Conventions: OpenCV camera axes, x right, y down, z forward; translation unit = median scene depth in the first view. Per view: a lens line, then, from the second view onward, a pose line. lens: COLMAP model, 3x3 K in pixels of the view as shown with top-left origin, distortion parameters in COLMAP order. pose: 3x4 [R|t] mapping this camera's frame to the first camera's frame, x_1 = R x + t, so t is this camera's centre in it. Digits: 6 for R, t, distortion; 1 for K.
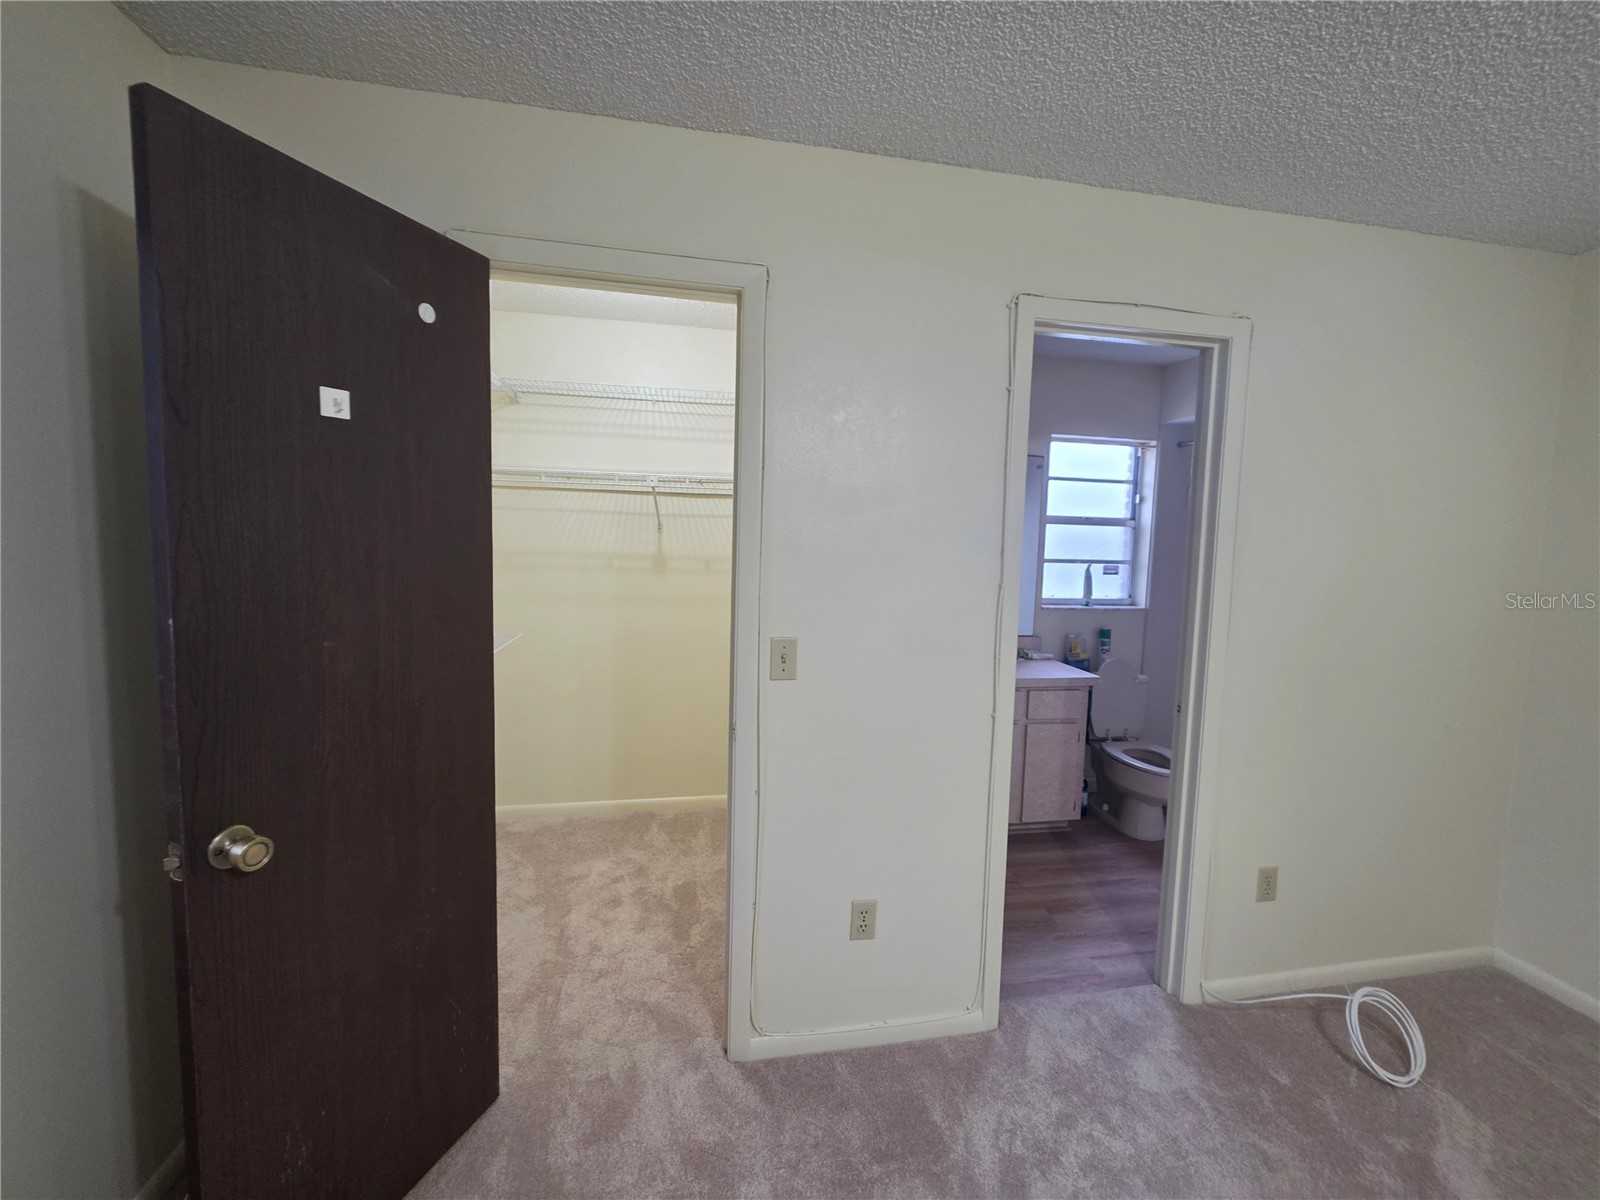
lens RADIAL K [[648.5, 0, 801.6], [0, 648.5, 574.9], [0, 0, 1]] dist [-0.000813, -0.000038]
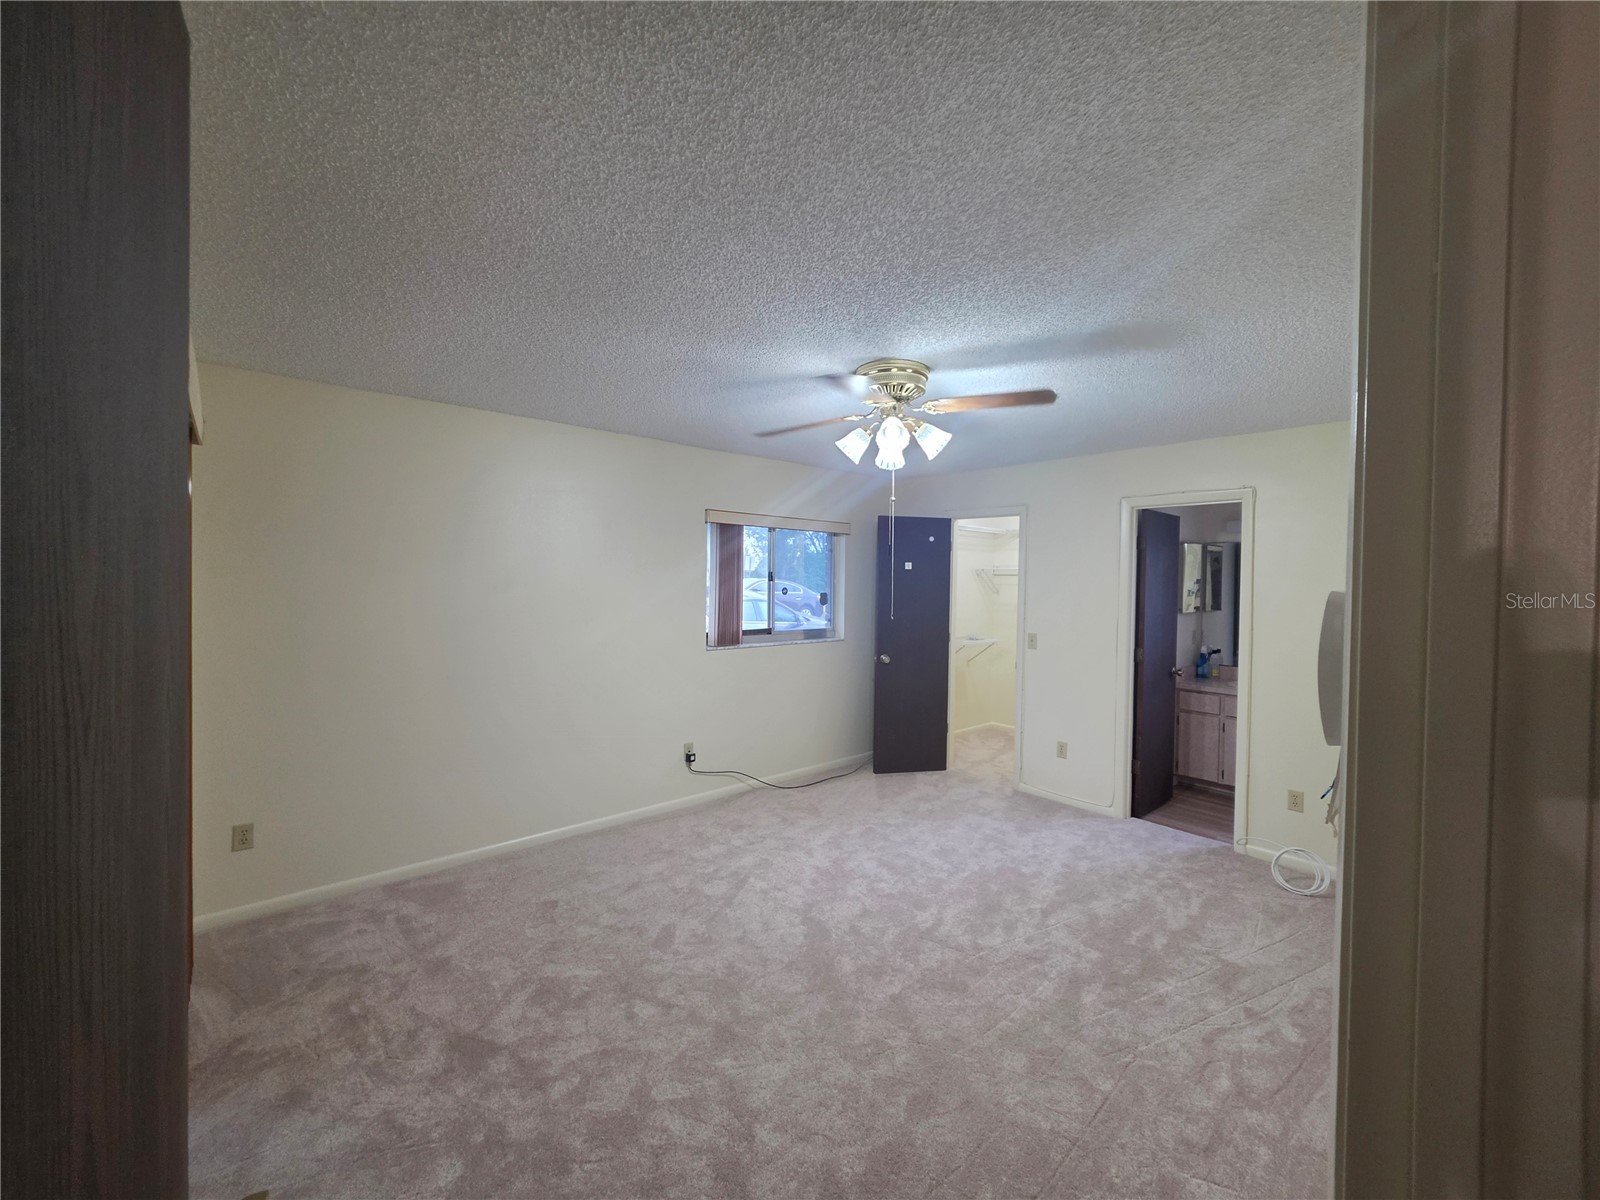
lens RADIAL K [[656.9, 0, 799.1], [0, 656.9, 588.7], [0, 0, 1]] dist [-0.000718, 0.000341]
pose [[0.498753, -0.008393, -0.866704, 1.332818], [-0.073520, 0.995940, -0.051953, 0.088031], [0.863620, 0.089632, 0.496111, -0.885470]]
